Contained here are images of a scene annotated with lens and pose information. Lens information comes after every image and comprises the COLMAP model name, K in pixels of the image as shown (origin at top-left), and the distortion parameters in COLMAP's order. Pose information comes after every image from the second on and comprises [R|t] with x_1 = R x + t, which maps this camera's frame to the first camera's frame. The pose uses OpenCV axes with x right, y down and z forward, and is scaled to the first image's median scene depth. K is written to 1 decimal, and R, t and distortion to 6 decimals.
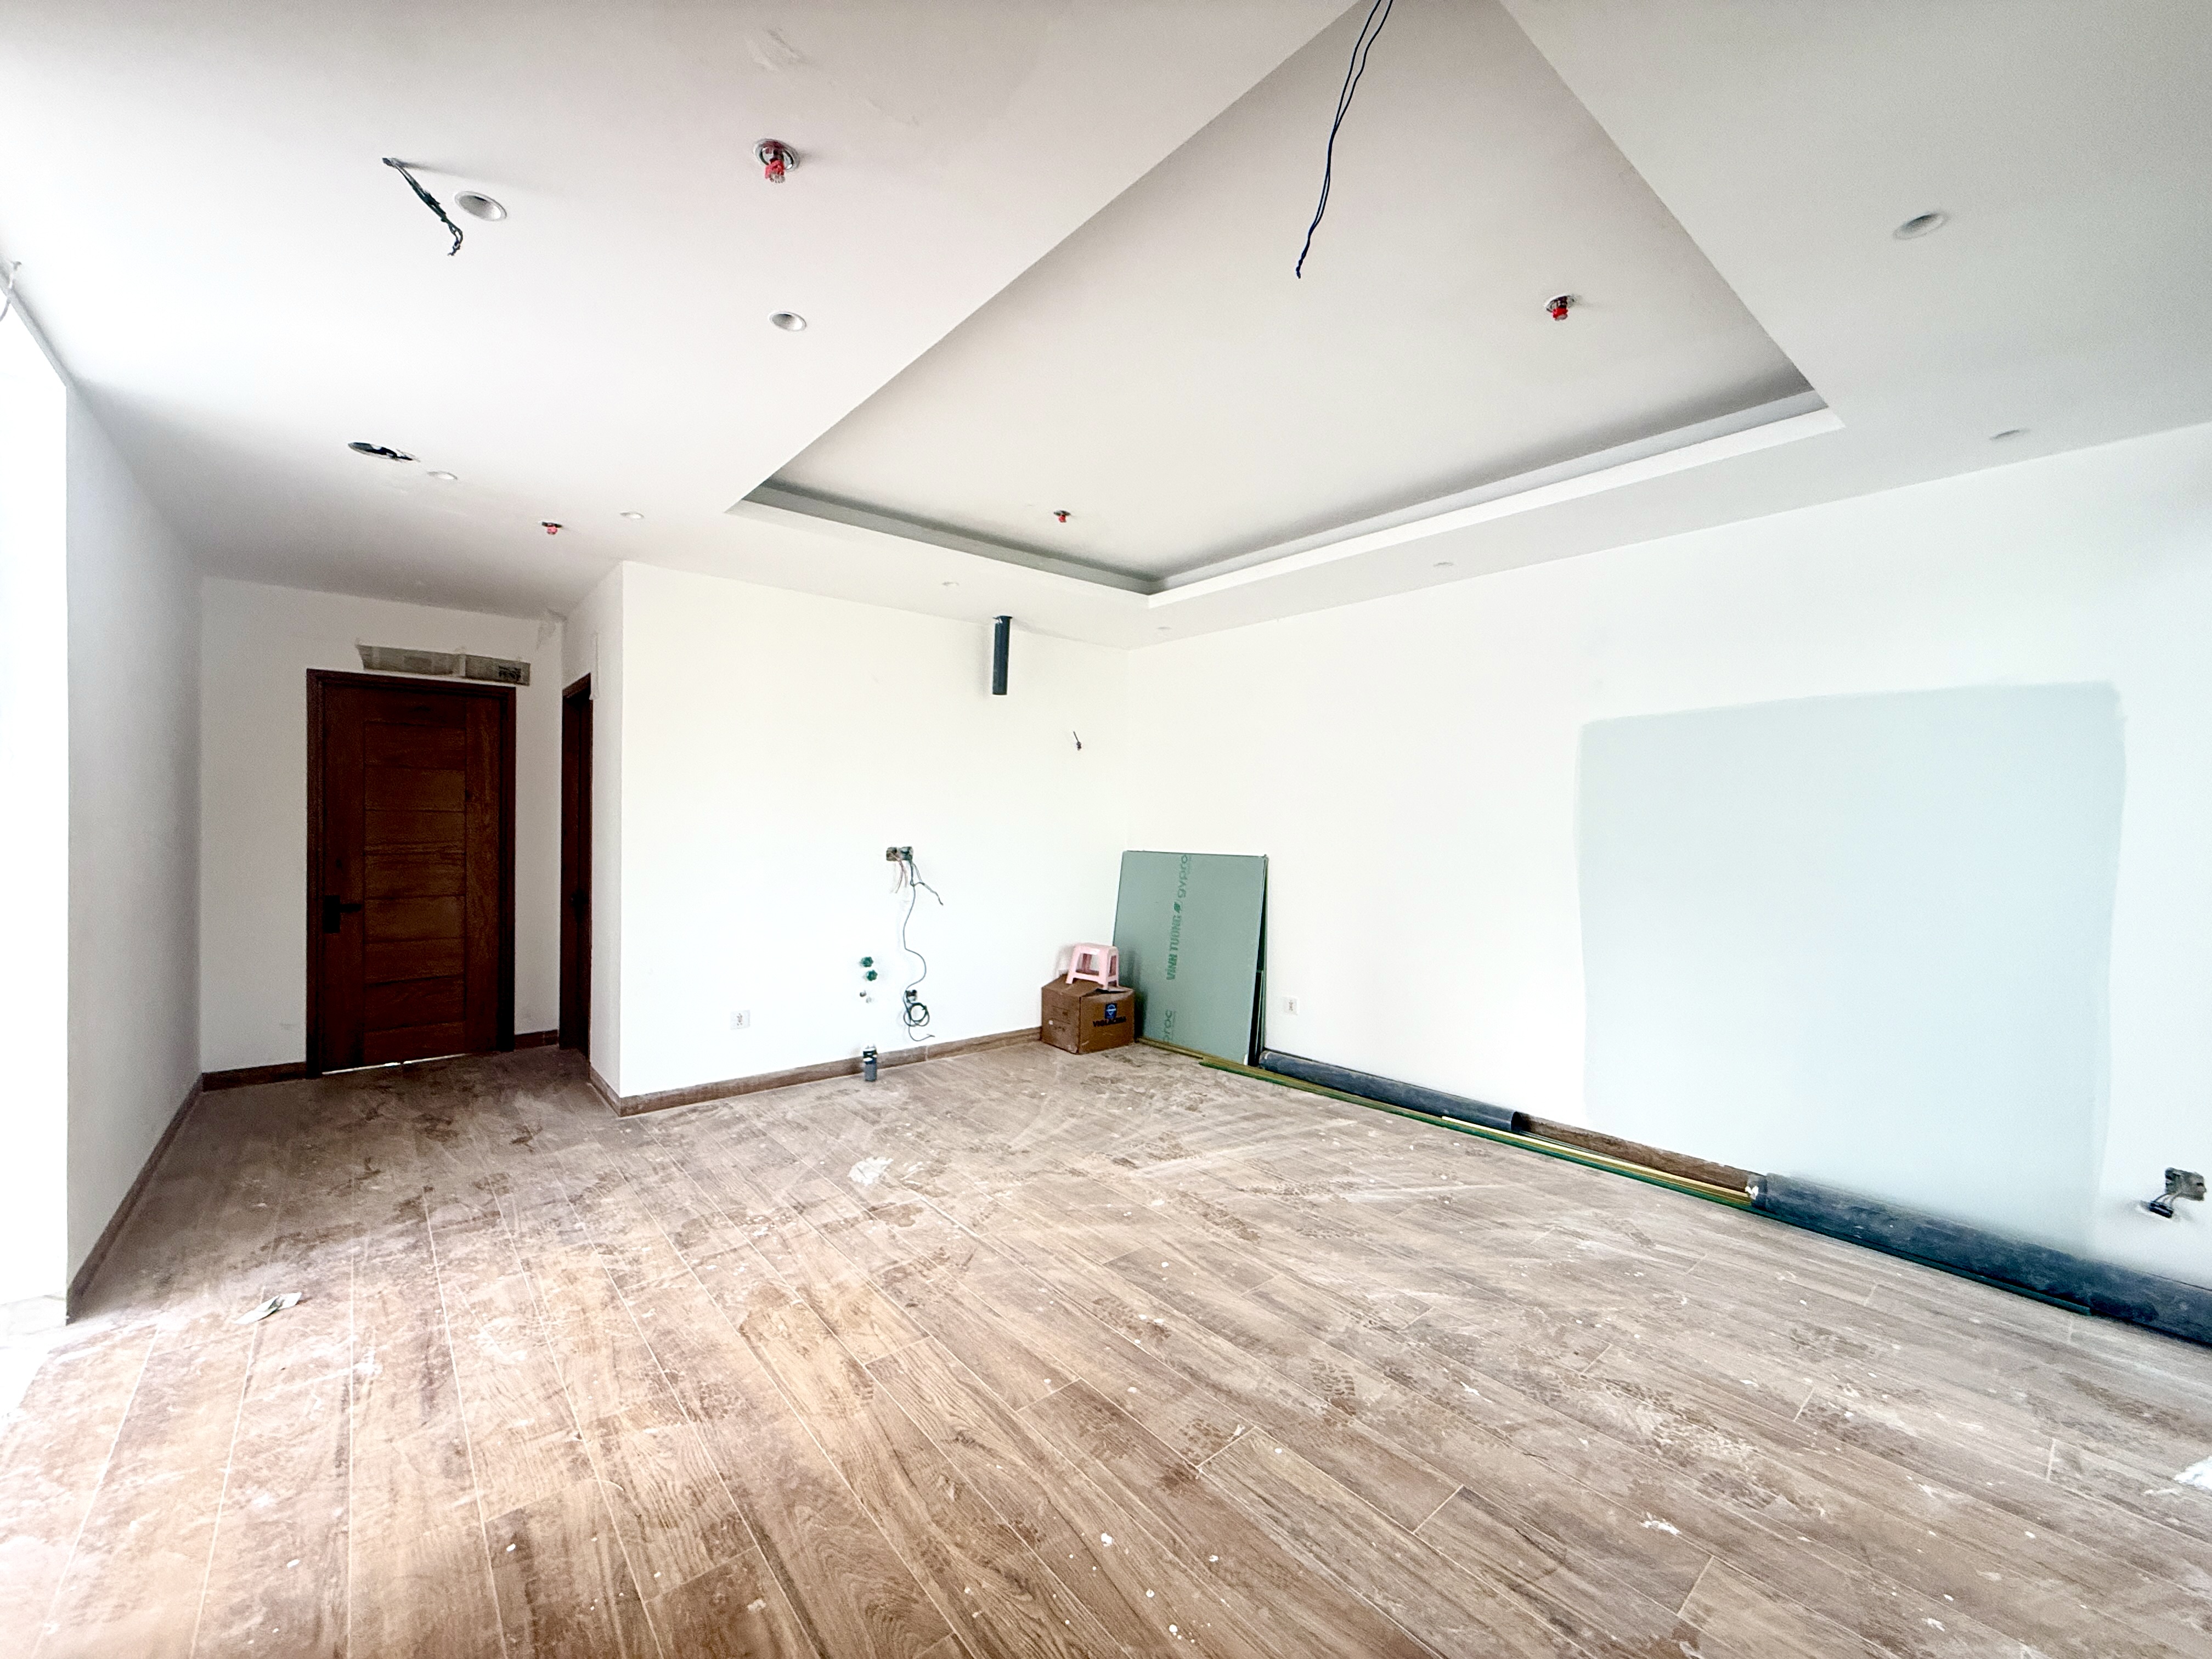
lens RADIAL K [[869.0, 0, 1076.9], [0, 869.0, 833.1], [0, 0, 1]] dist [0.000347, -0.000024]
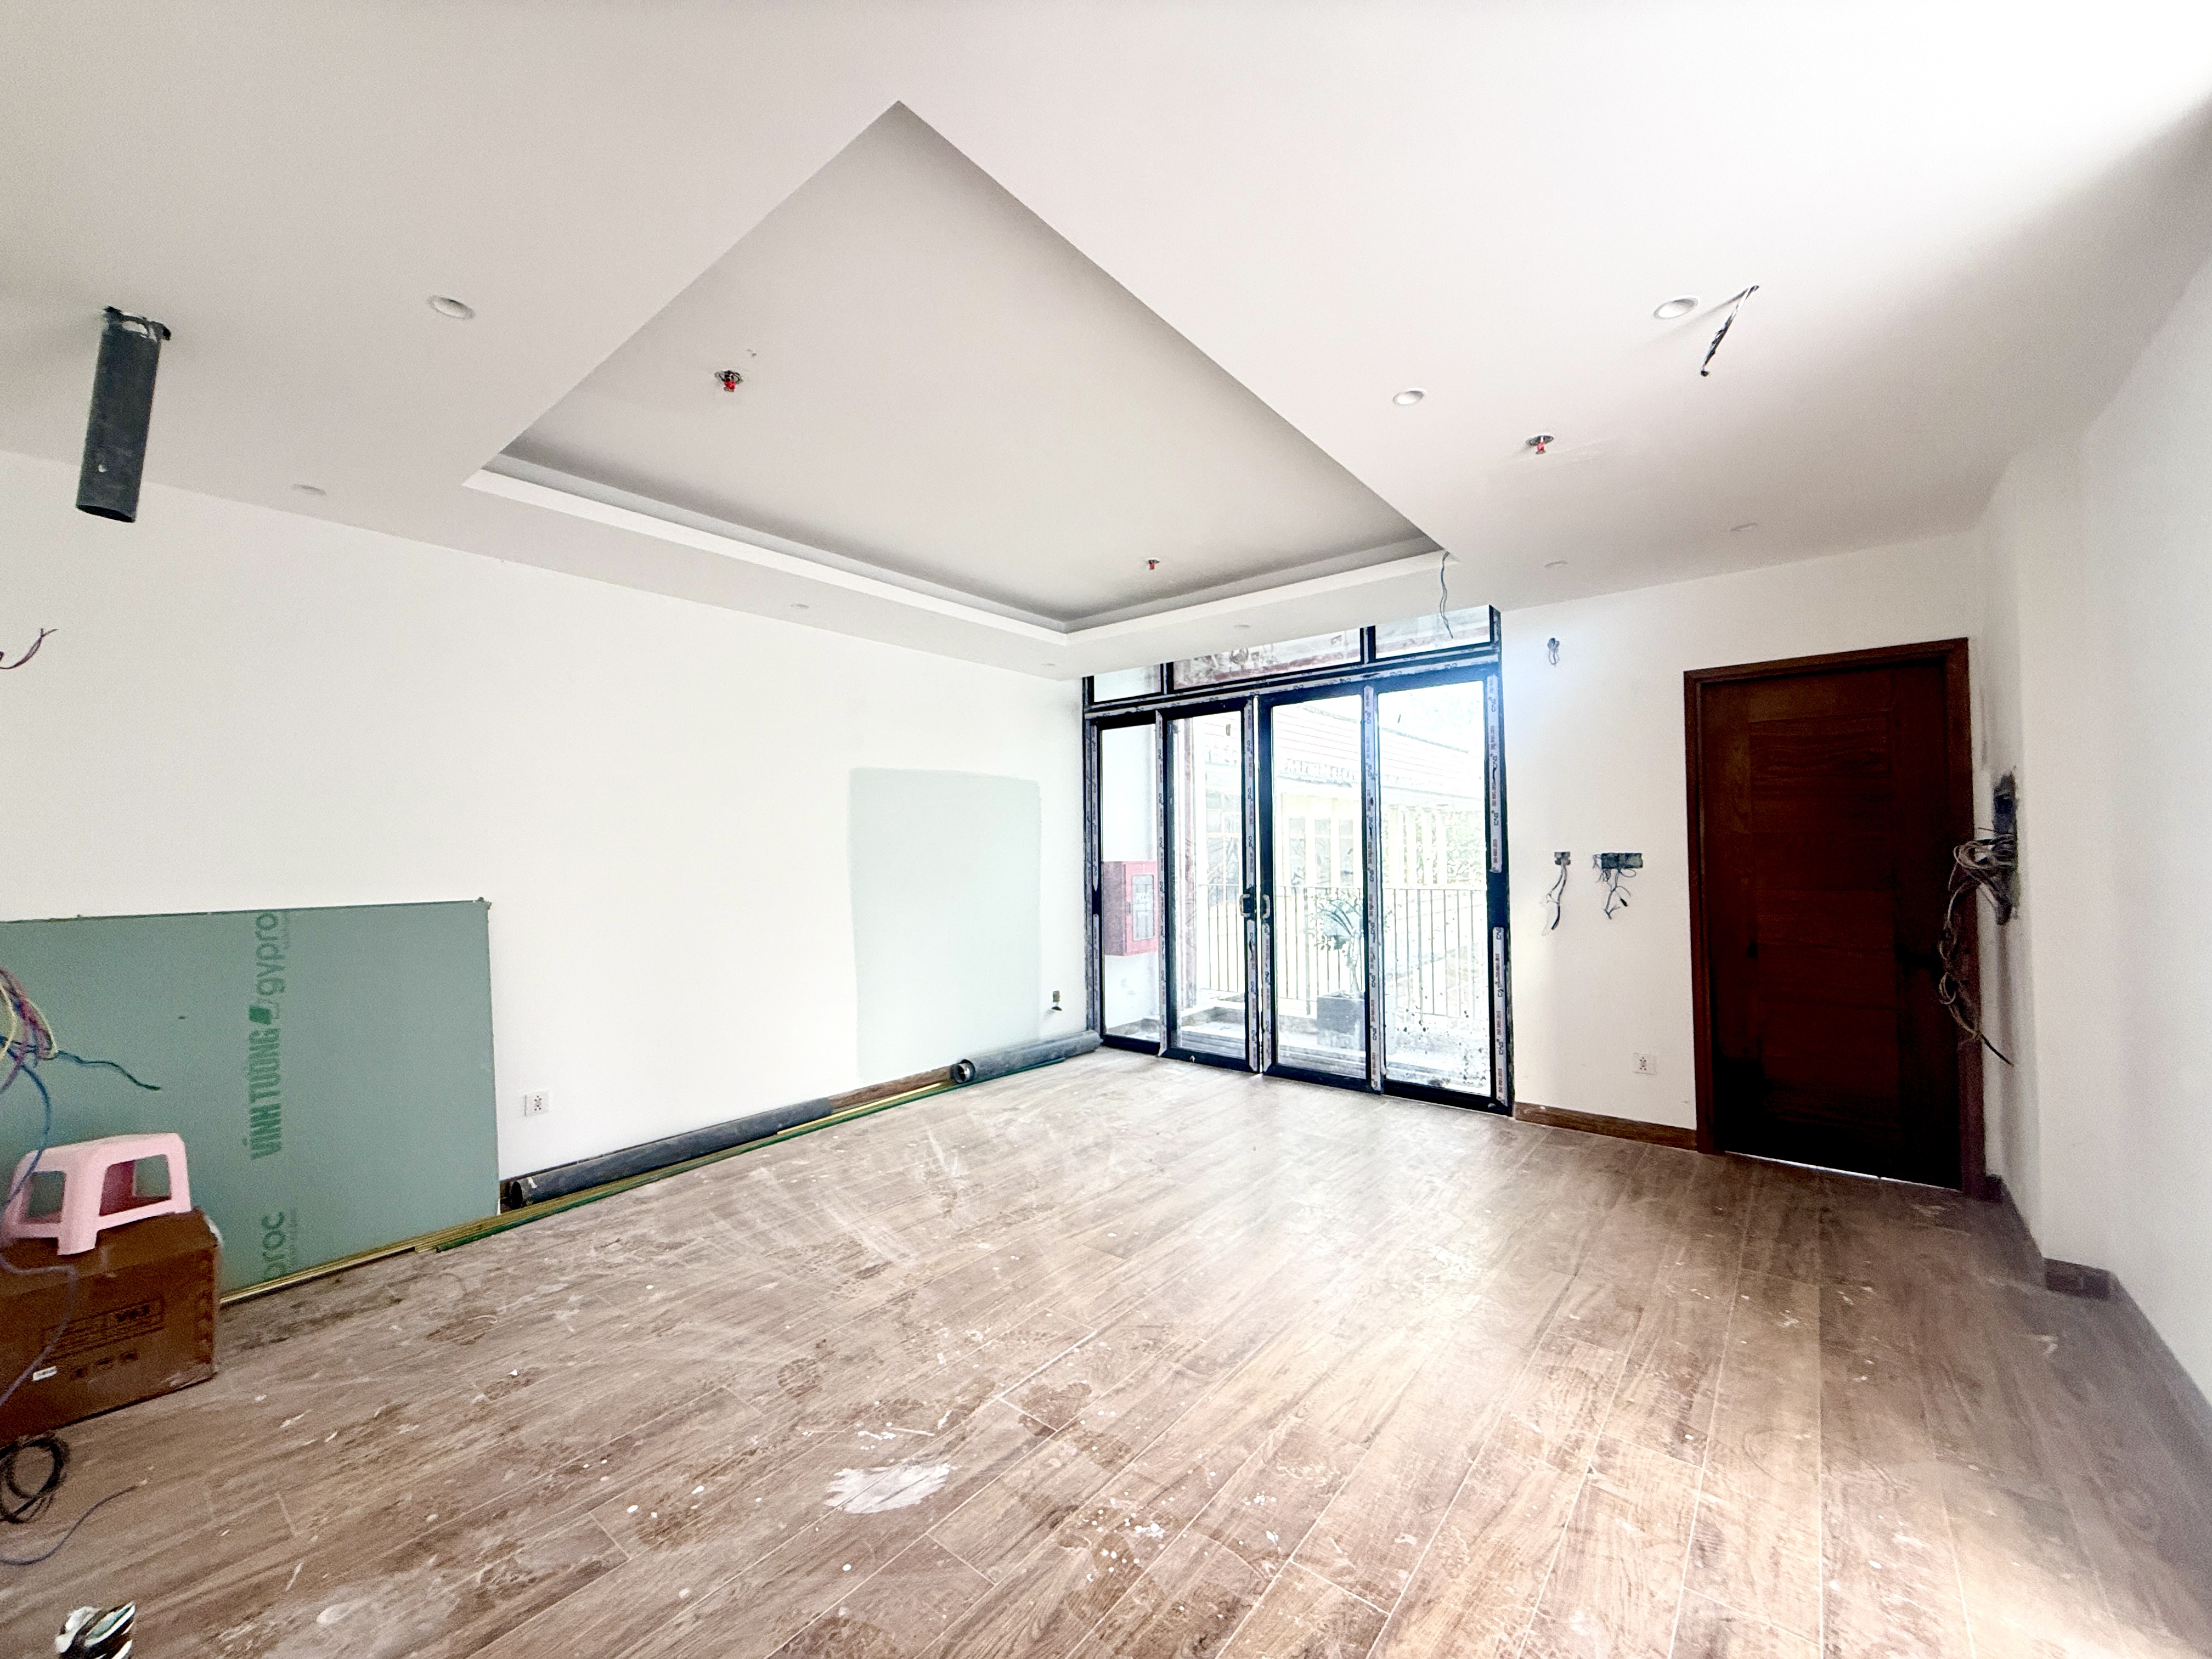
lens RADIAL K [[890.2, 0, 1106.0], [0, 890.2, 829.5], [0, 0, 1]] dist [0.000007, 0.000091]
pose [[-0.205149, 0.016184, 0.978597, -0.797467], [0.021037, 0.999705, -0.012123, -0.013638], [-0.978505, 0.018099, -0.205429, 0.947450]]
